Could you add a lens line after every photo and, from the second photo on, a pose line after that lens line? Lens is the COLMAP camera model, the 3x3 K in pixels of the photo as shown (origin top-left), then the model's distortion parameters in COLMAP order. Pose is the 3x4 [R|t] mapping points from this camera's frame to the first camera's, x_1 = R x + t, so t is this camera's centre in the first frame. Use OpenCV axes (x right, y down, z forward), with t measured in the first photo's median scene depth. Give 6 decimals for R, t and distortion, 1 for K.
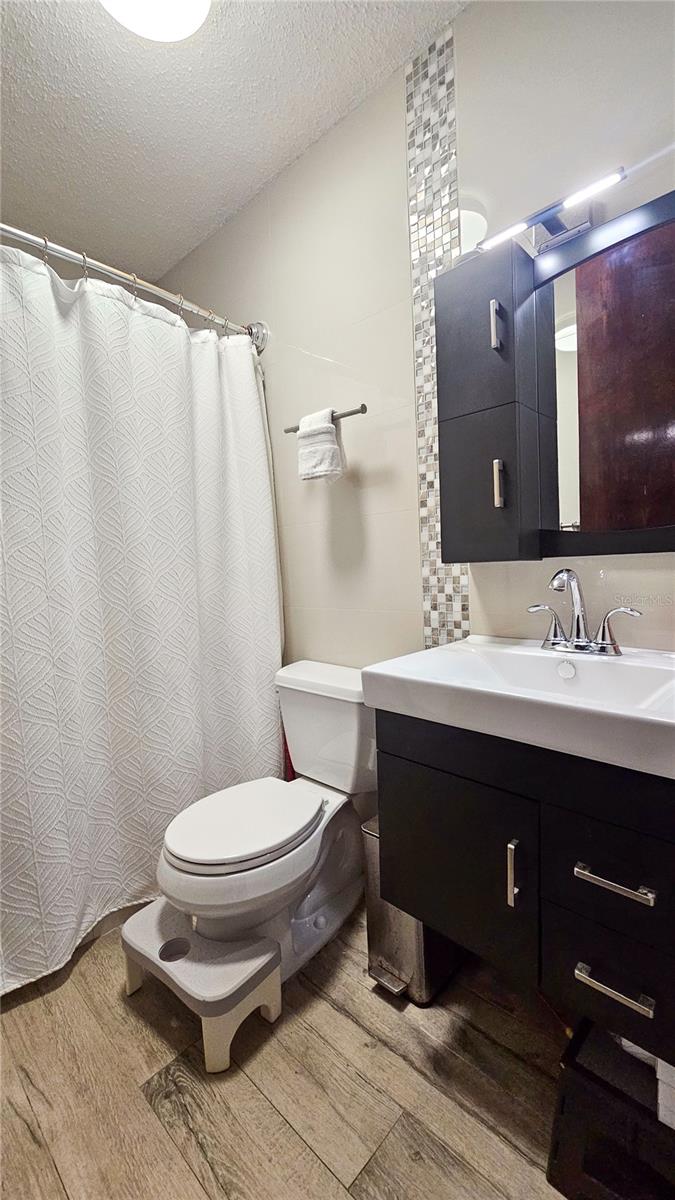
lens RADIAL K [[492.4, 0, 339.1], [0, 492.4, 599.6], [0, 0, 1]] dist [-0.003343, -0.000513]
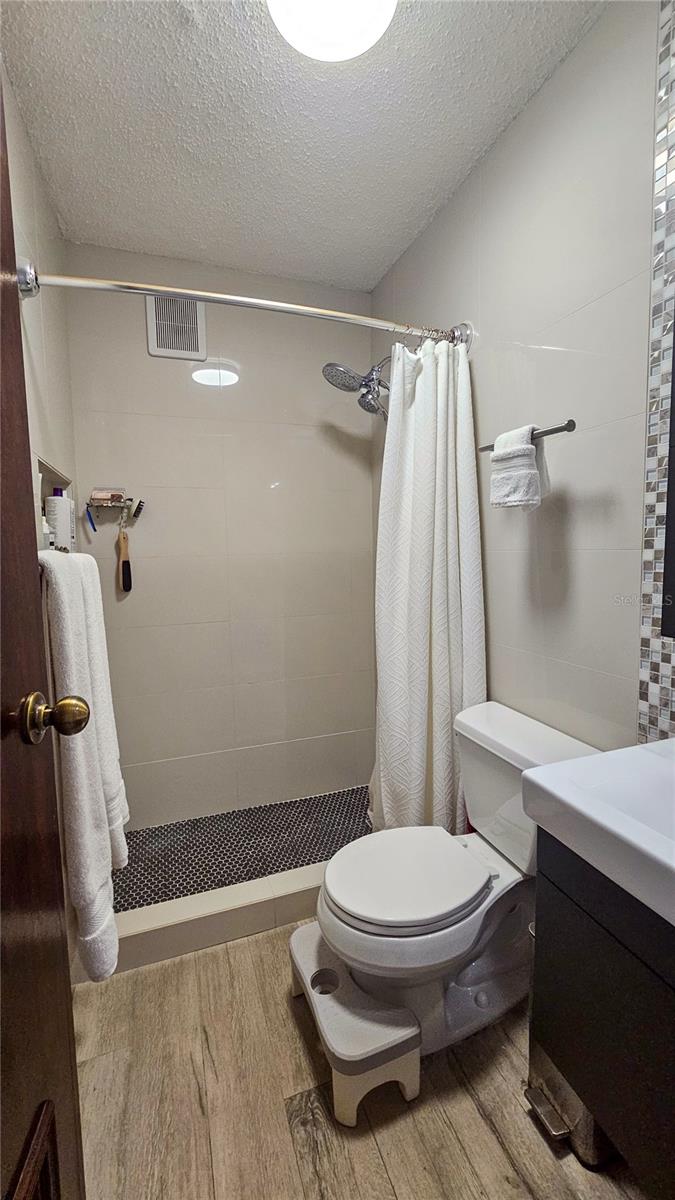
lens RADIAL K [[492.4, 0, 338.3], [0, 492.4, 596.9], [0, 0, 1]] dist [-0.003343, -0.000513]
pose [[0.891128, 0.061709, -0.449537, 0.091006], [-0.037354, 0.997323, 0.062859, -0.144306], [0.452213, -0.039224, 0.891047, 0.093671]]
